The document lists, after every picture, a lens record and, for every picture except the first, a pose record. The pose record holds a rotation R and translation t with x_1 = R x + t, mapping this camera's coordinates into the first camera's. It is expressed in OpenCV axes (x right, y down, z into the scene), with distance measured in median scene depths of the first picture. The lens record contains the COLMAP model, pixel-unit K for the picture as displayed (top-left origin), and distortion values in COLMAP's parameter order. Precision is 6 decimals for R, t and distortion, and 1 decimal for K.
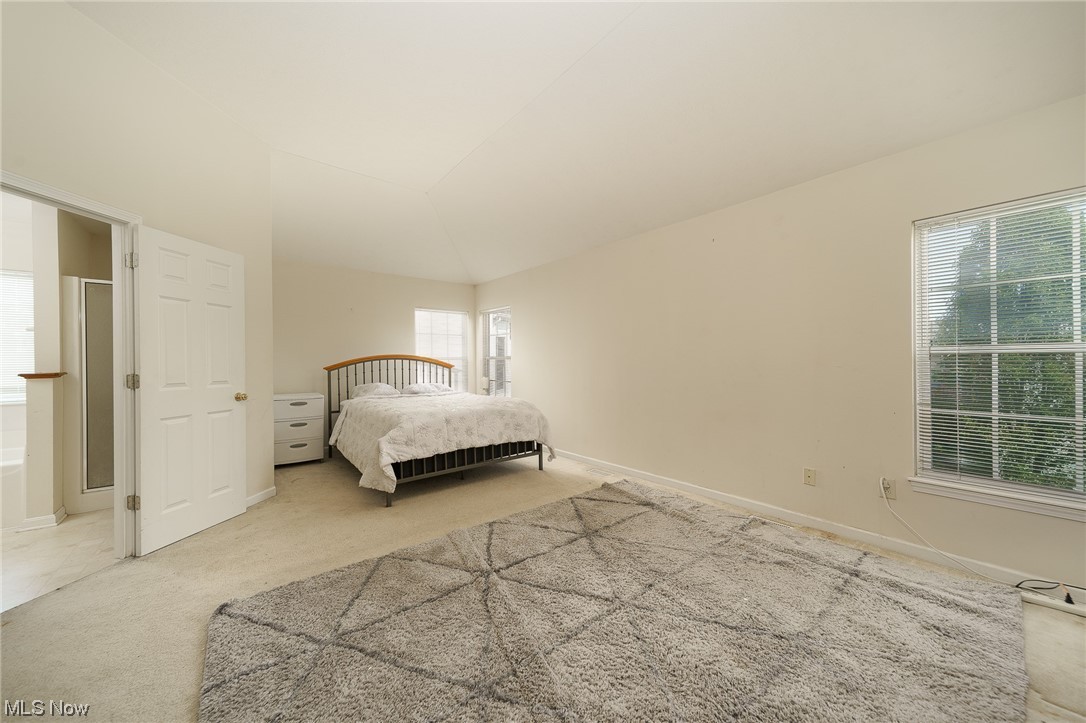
lens RADIAL K [[383.7, 0, 532.4], [0, 383.7, 369.4], [0, 0, 1]] dist [0.002454, -0.000006]
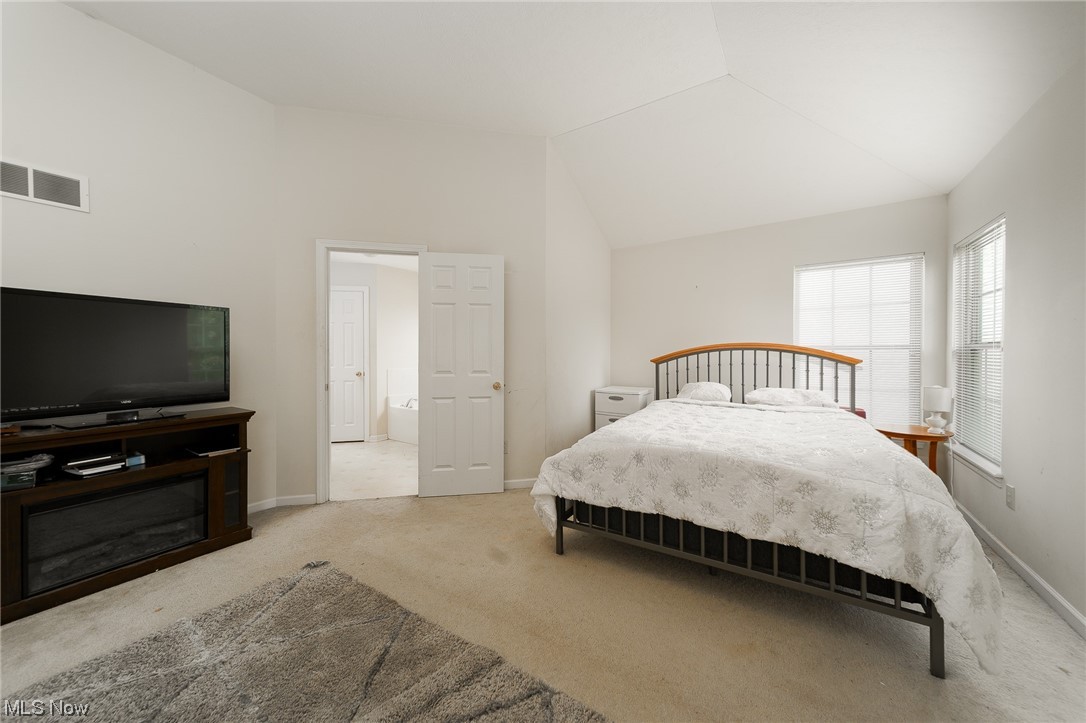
lens RADIAL K [[383.7, 0, 532.4], [0, 383.7, 369.4], [0, 0, 1]] dist [0.002454, -0.000006]
pose [[0.327274, 0.041703, -0.944009, 0.239566], [-0.018684, 0.999116, 0.037660, -0.014460], [0.944745, 0.005313, 0.327764, 0.602390]]
